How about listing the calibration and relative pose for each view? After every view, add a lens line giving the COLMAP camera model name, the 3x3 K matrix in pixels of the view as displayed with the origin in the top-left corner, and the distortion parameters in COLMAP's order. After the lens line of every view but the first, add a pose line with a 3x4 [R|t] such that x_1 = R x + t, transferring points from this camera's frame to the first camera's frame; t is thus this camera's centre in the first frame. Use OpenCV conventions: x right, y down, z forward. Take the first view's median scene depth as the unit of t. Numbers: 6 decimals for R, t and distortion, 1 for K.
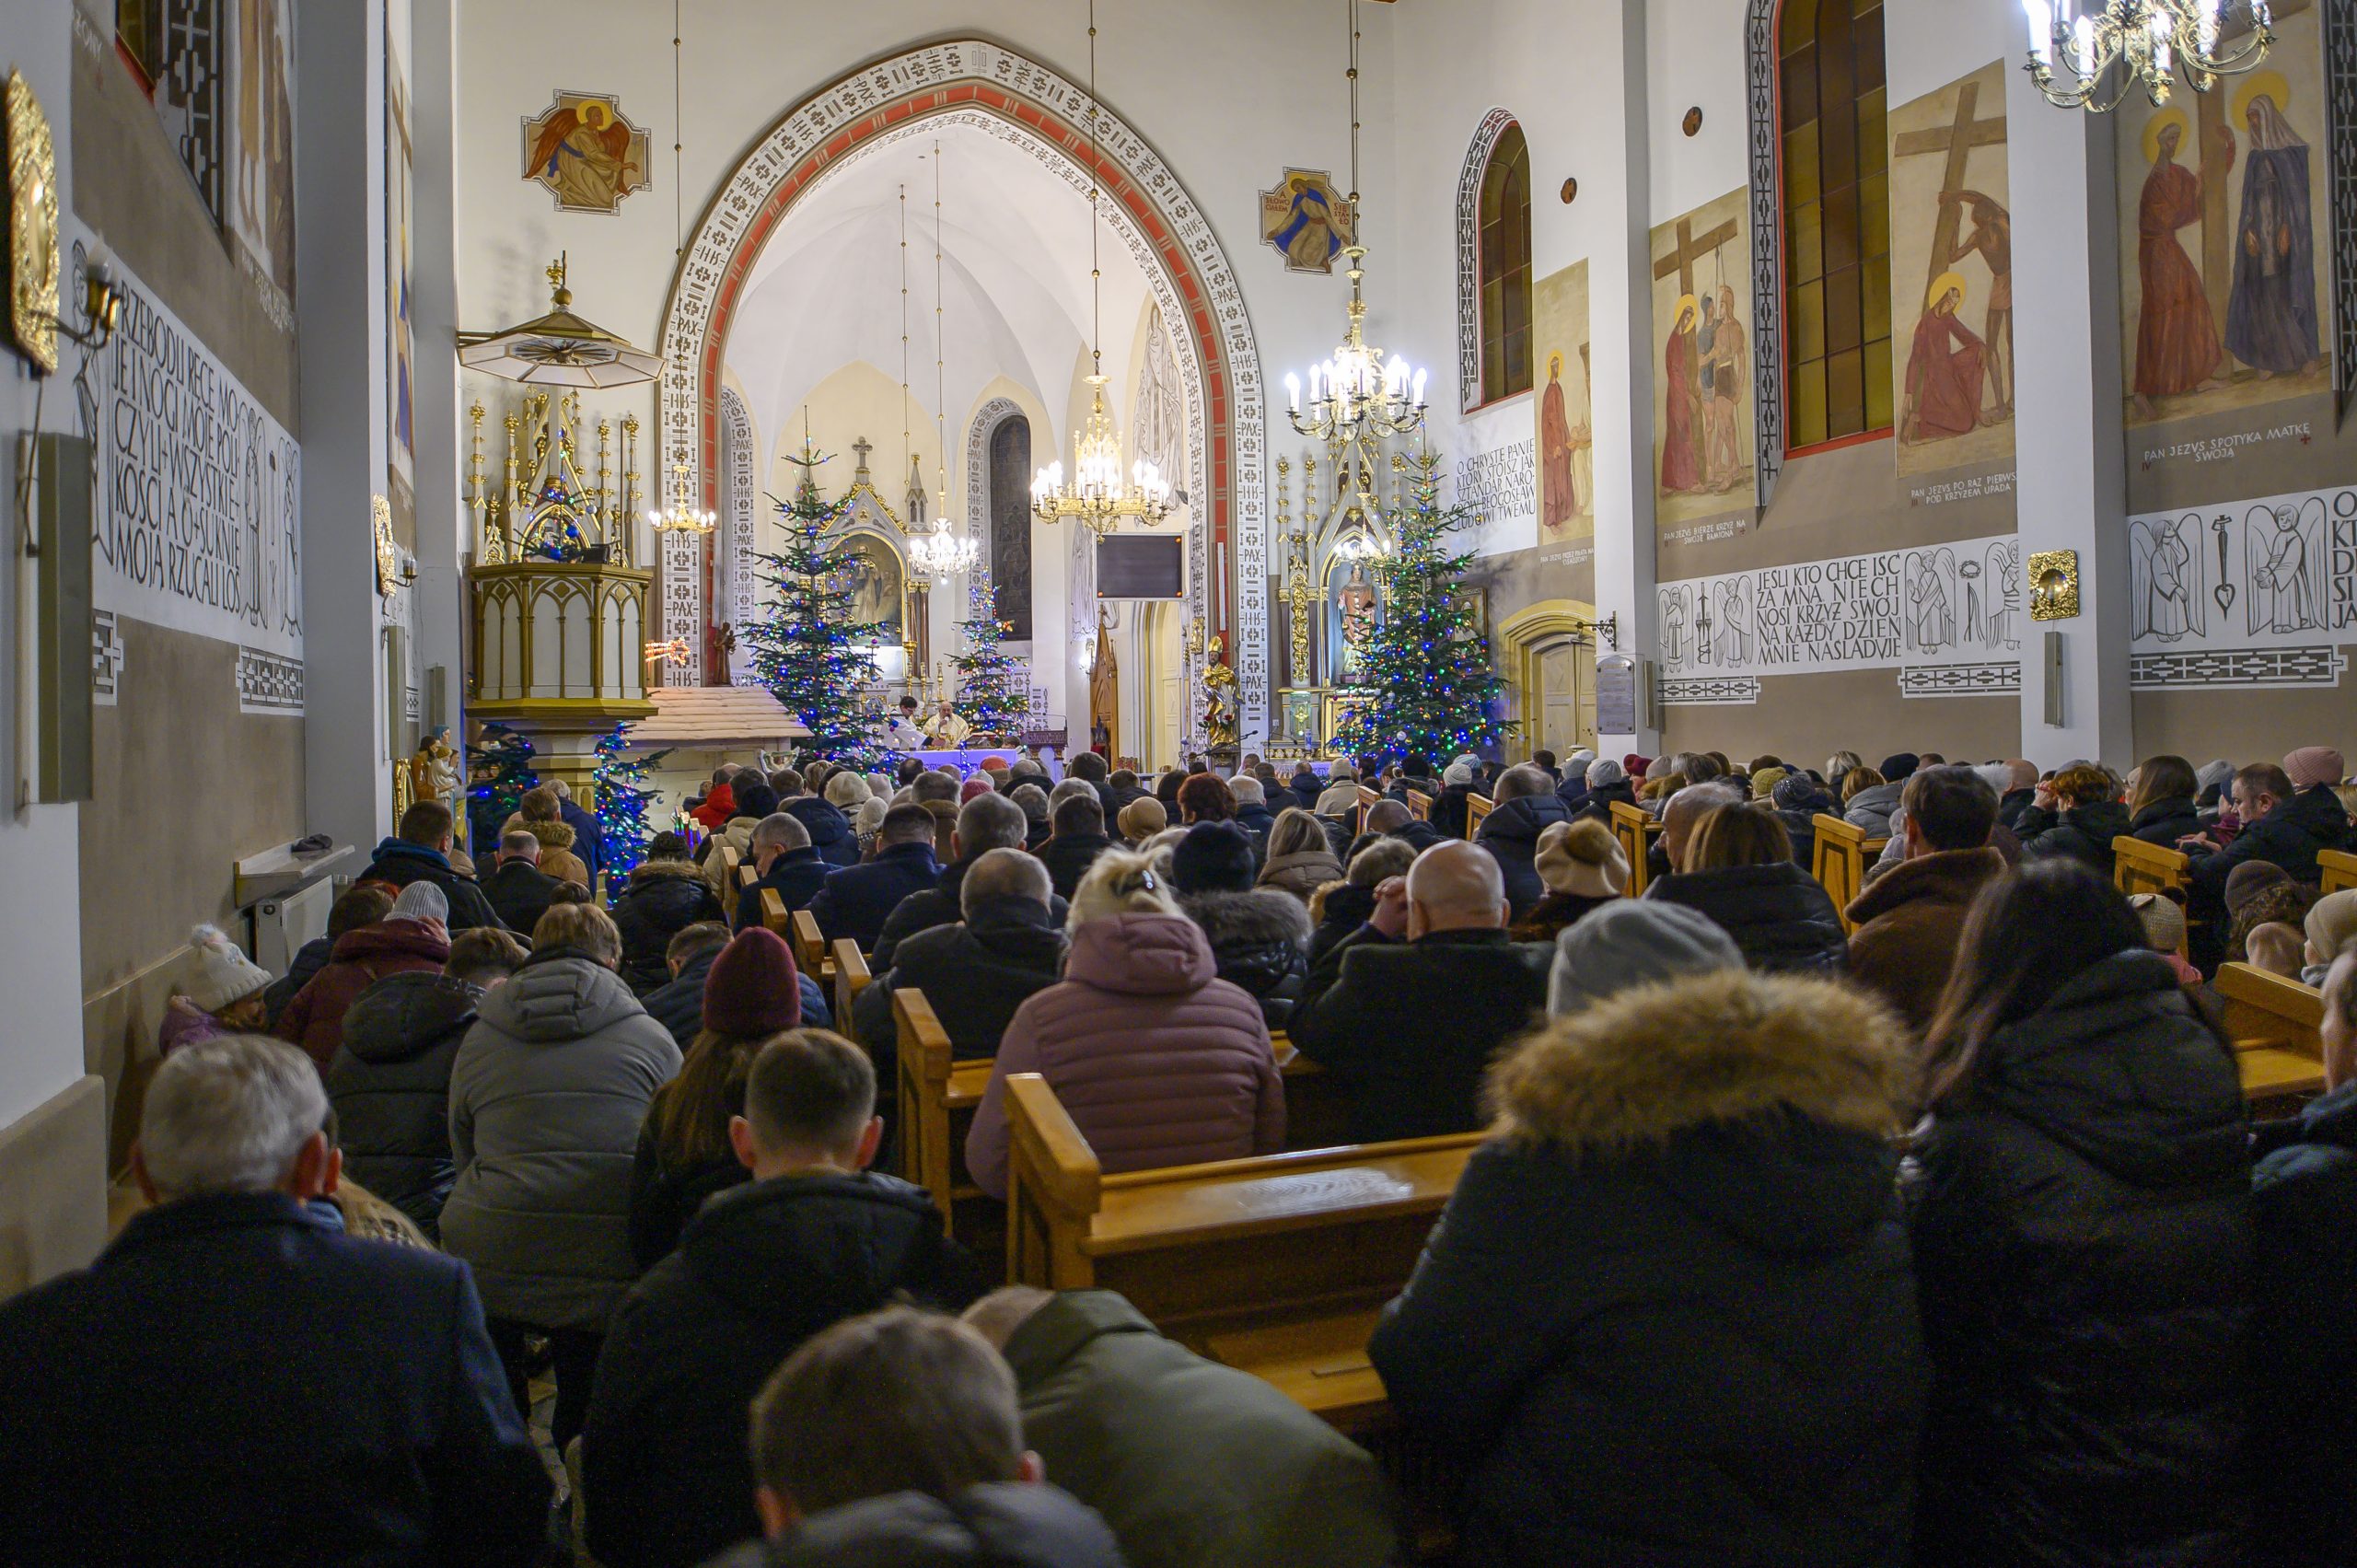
lens RADIAL K [[1555.3, 0, 1168.9], [0, 1555.3, 734.0], [0, 0, 1]] dist [-0.001320, -0.002218]
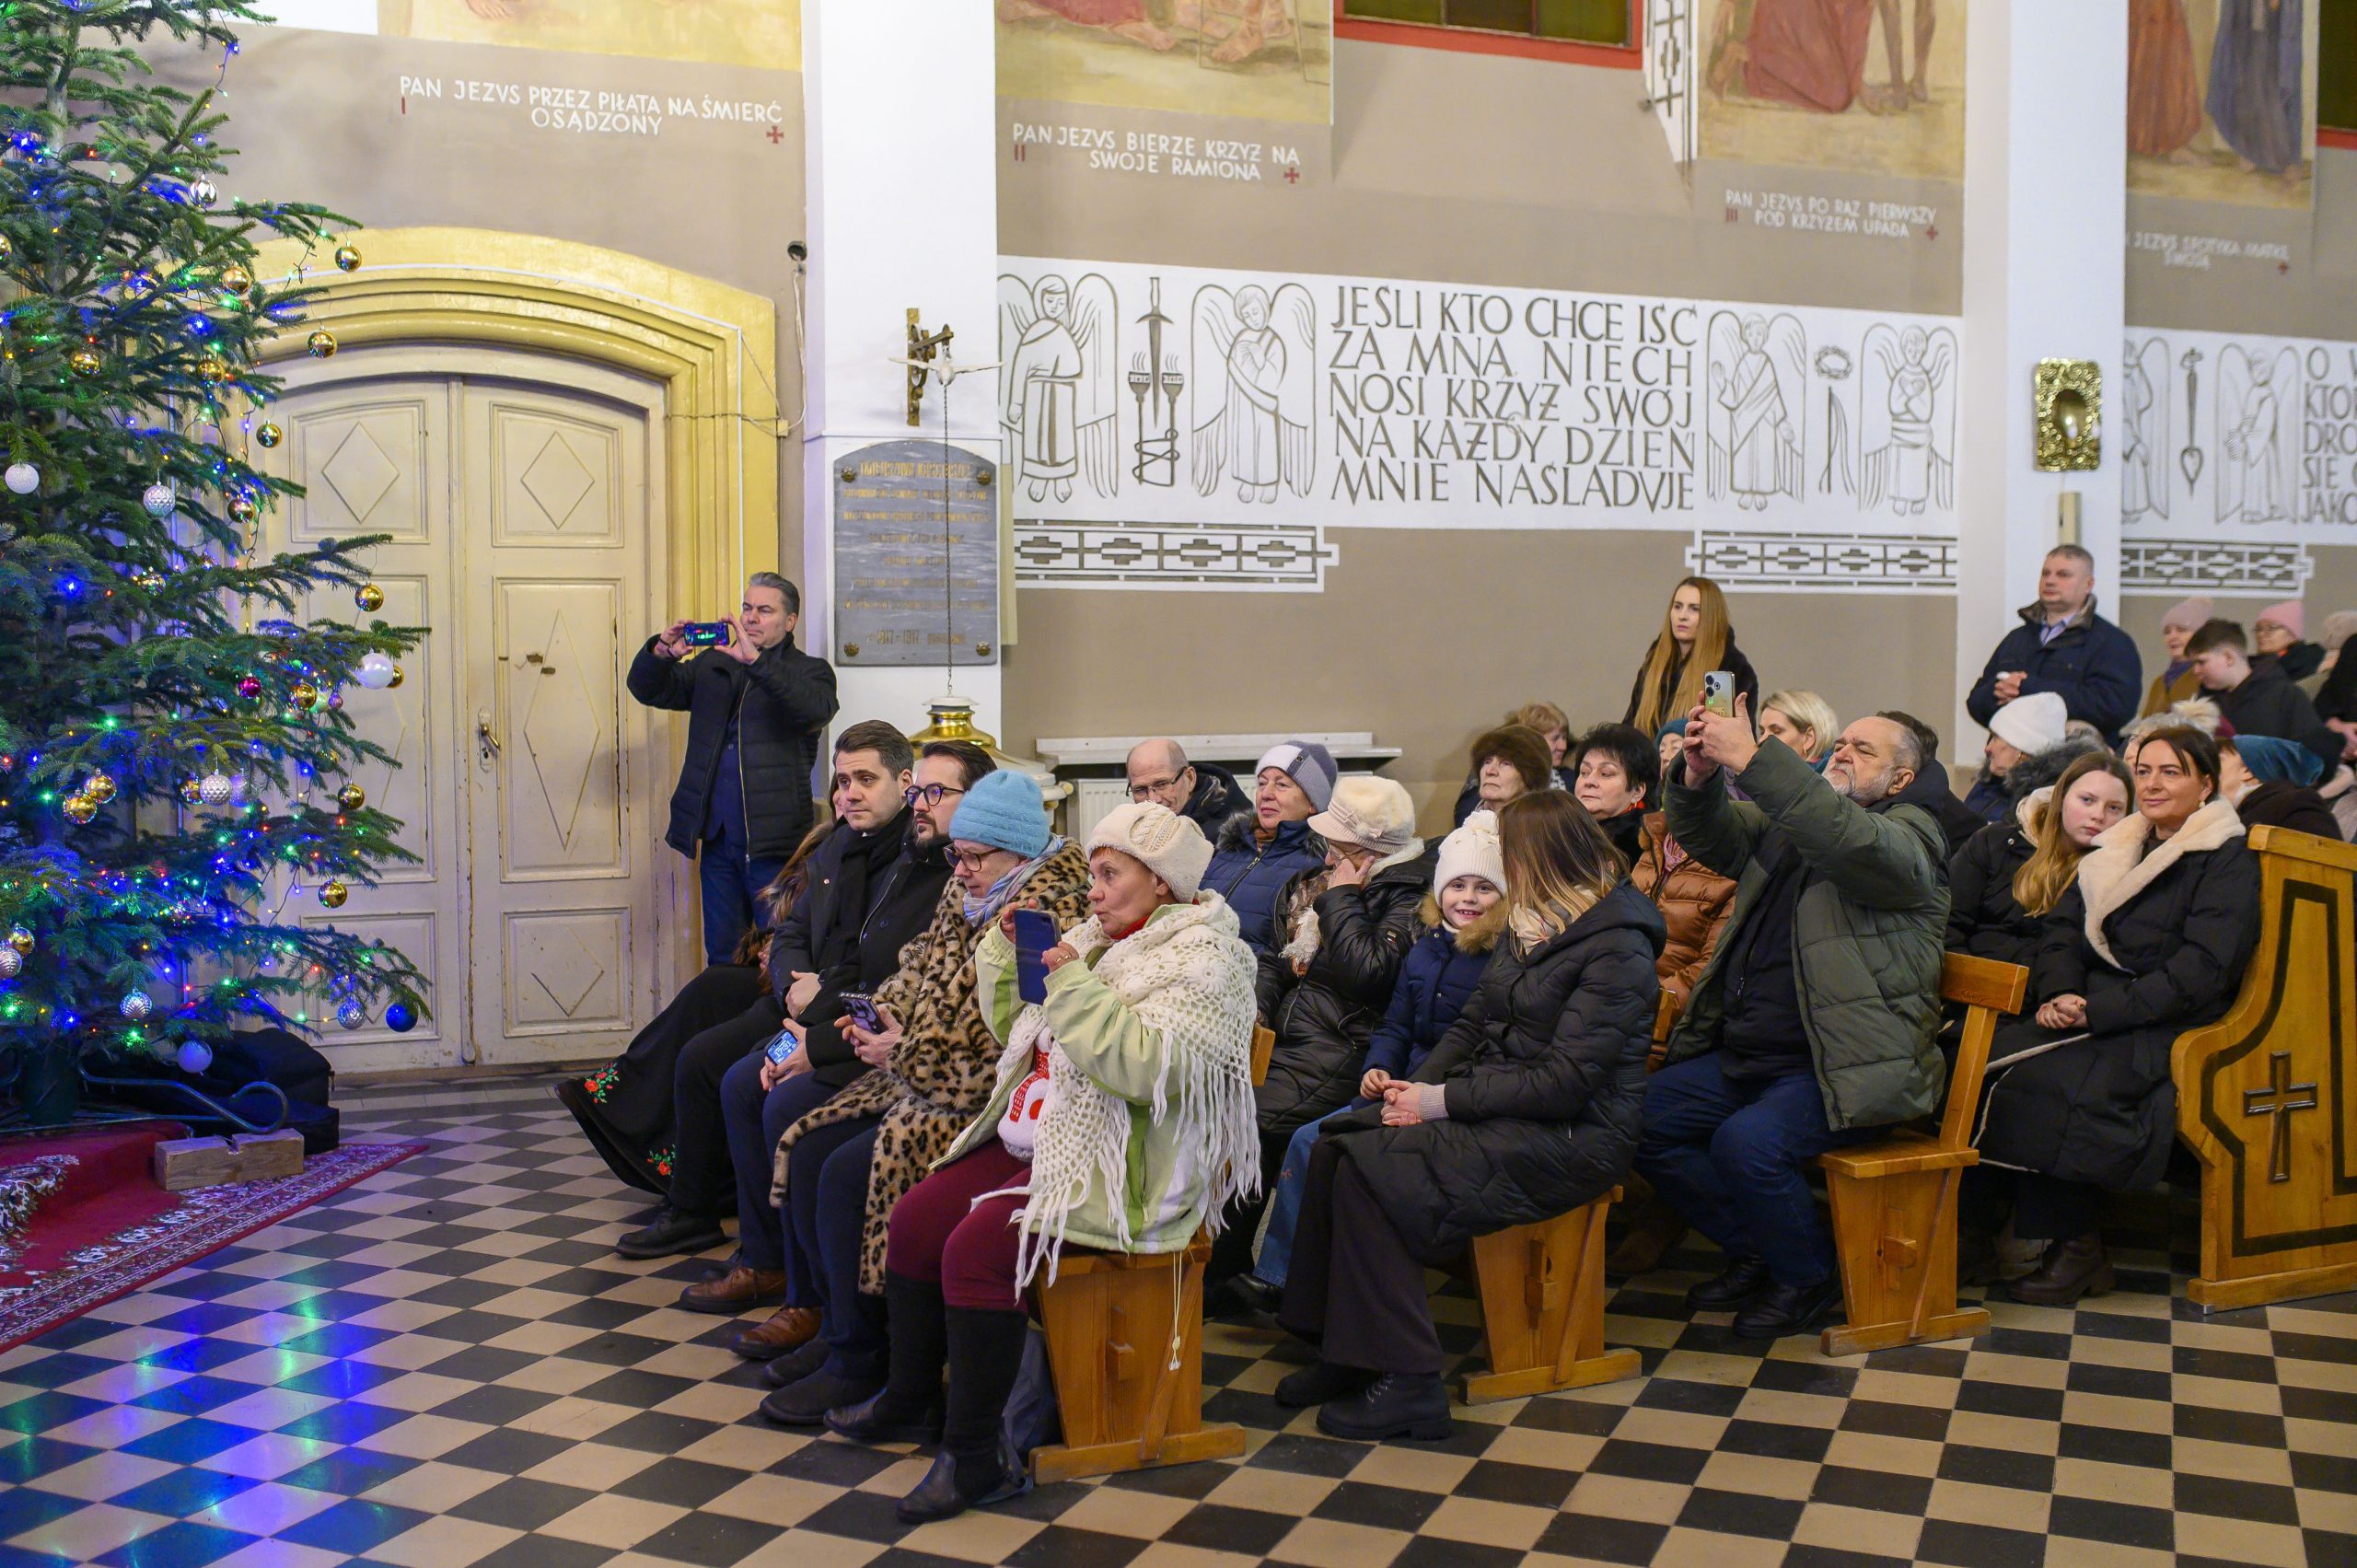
lens RADIAL K [[2320.1, 0, 1192.3], [0, 2320.1, 791.8], [0, 0, 1]] dist [-0.066999, 0.113059]
pose [[-0.028315, -0.043754, 0.998641, -0.186877], [0.011016, 0.998967, 0.044081, 0.004787], [-0.999538, 0.012249, -0.027804, 0.771175]]
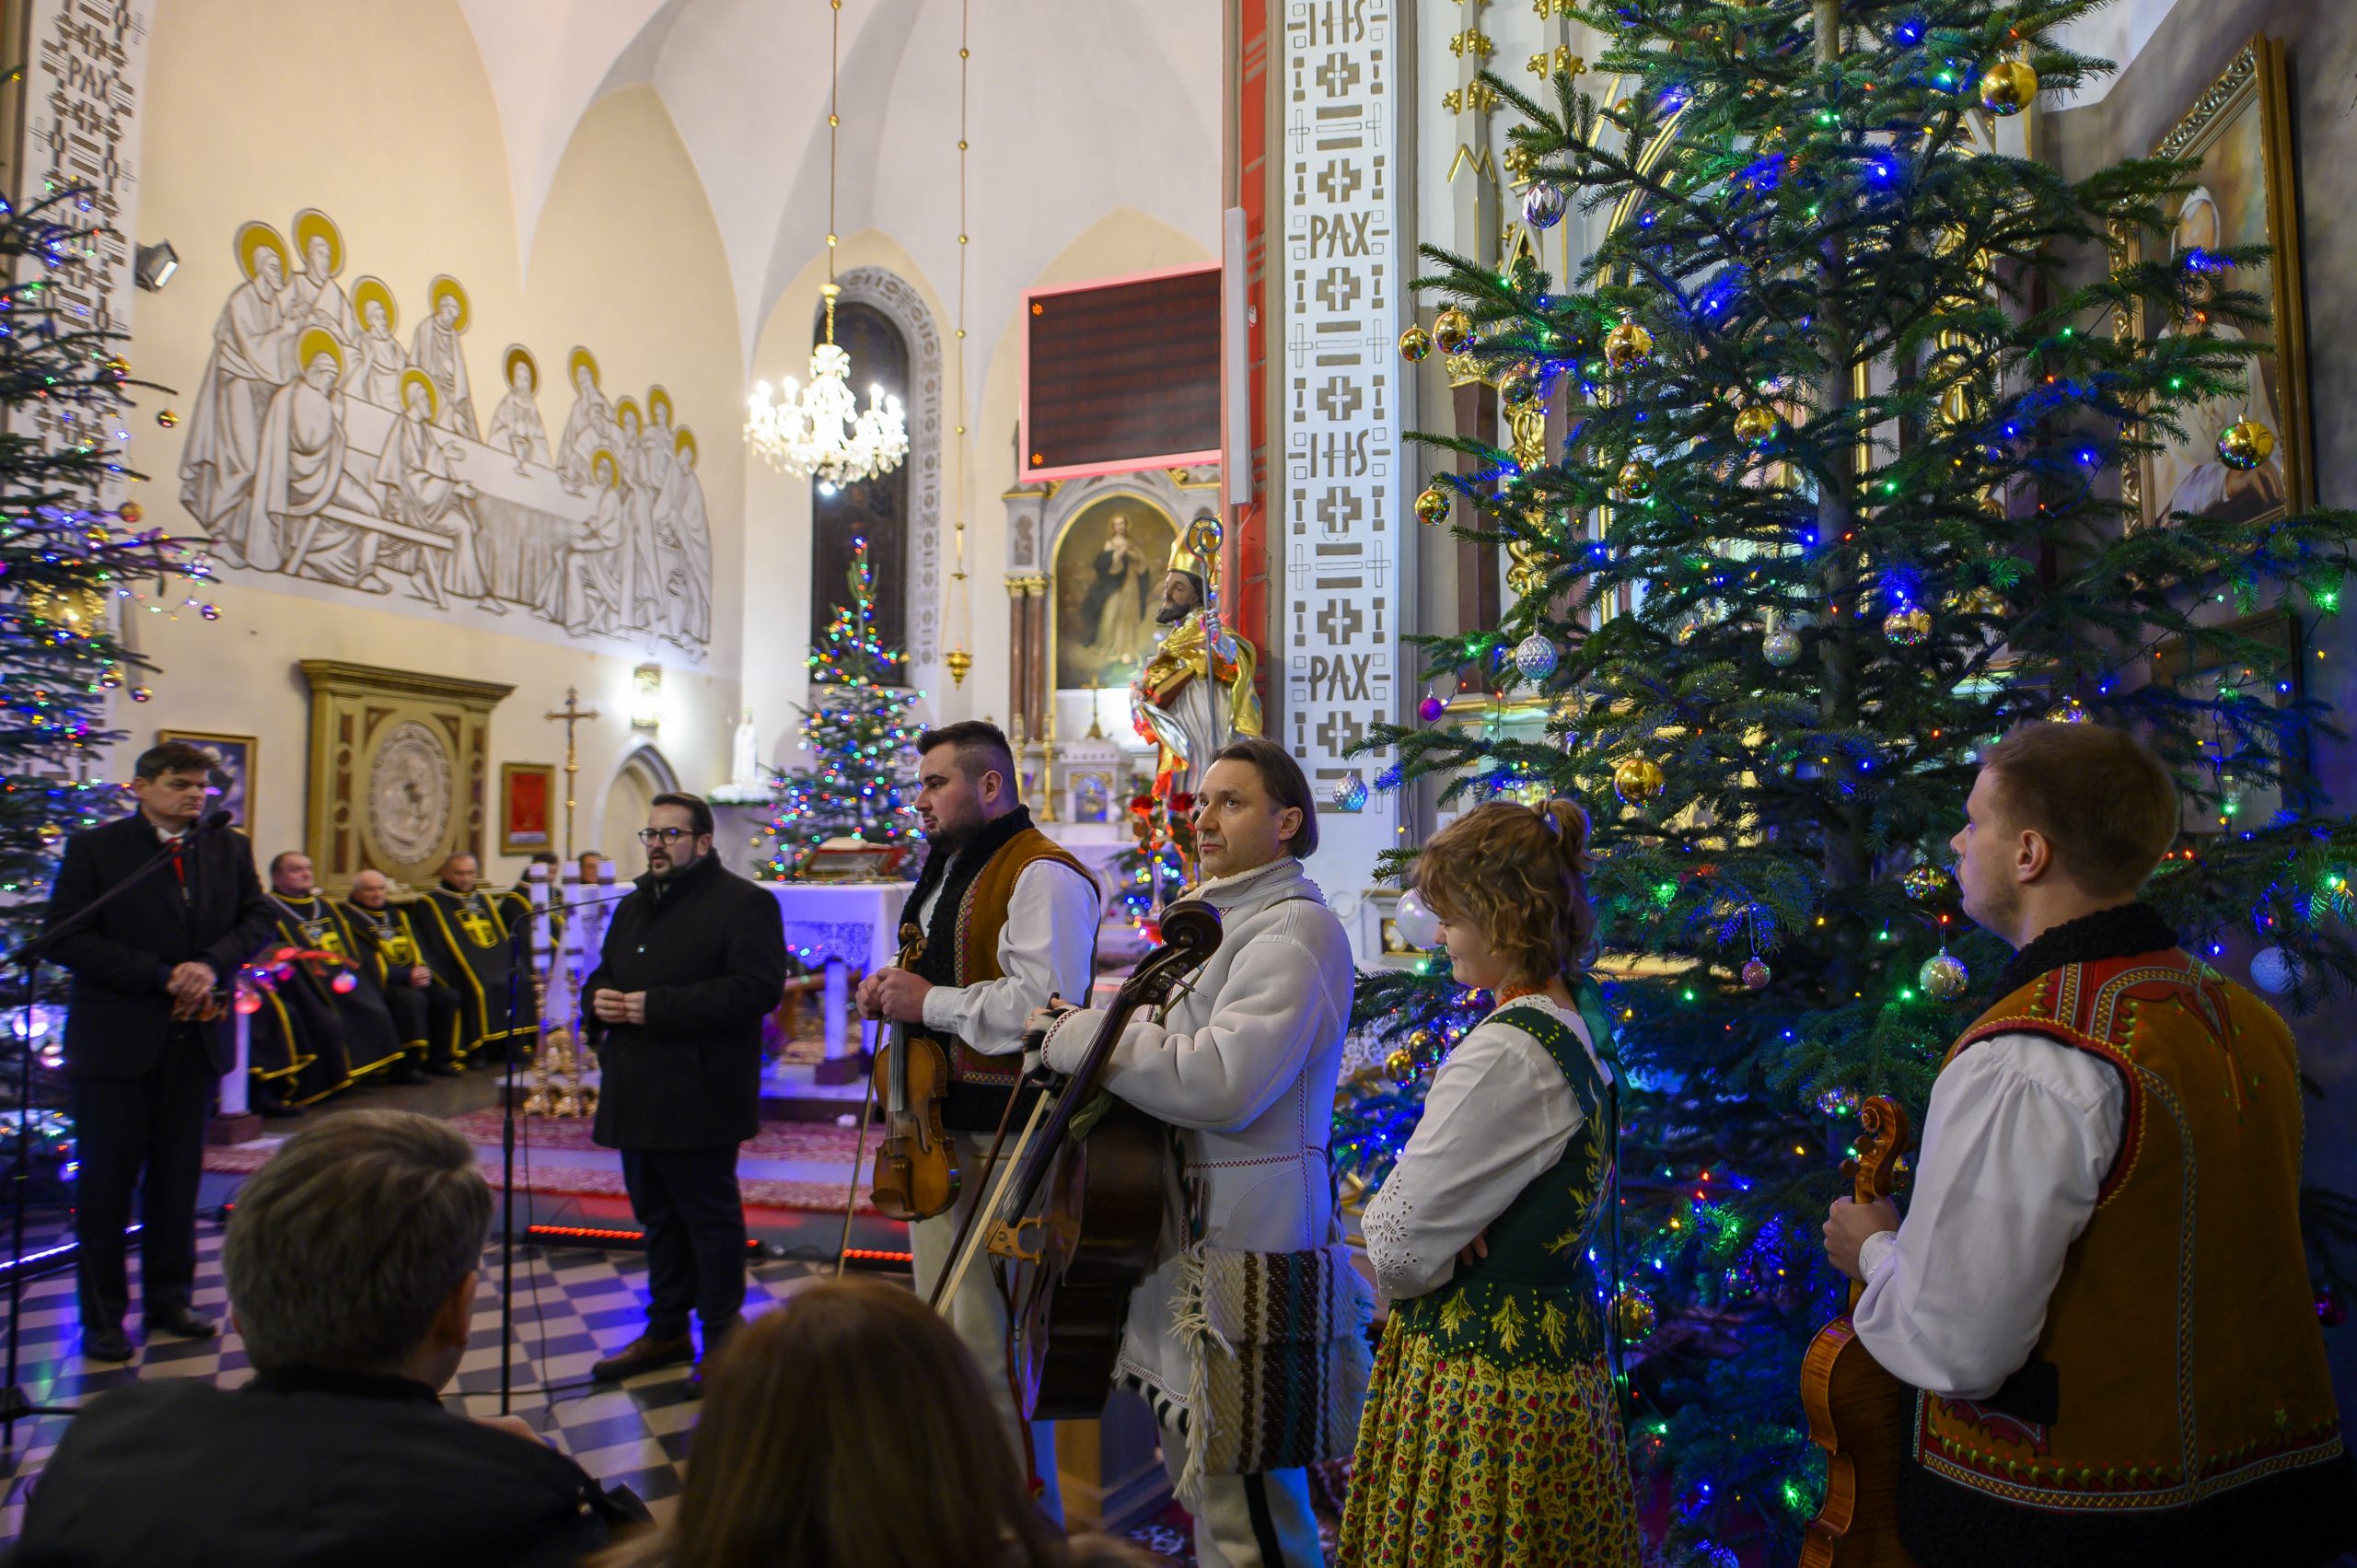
lens RADIAL K [[1463.9, 0, 1255.6], [0, 1463.9, 762.8], [0, 0, 1]] dist [-0.022722, 0.004069]
pose [[0.849663, -0.013093, -0.527163, 0.179982], [-0.014474, 0.998736, -0.048134, -0.005172], [0.527127, 0.048528, 0.848400, 0.768480]]
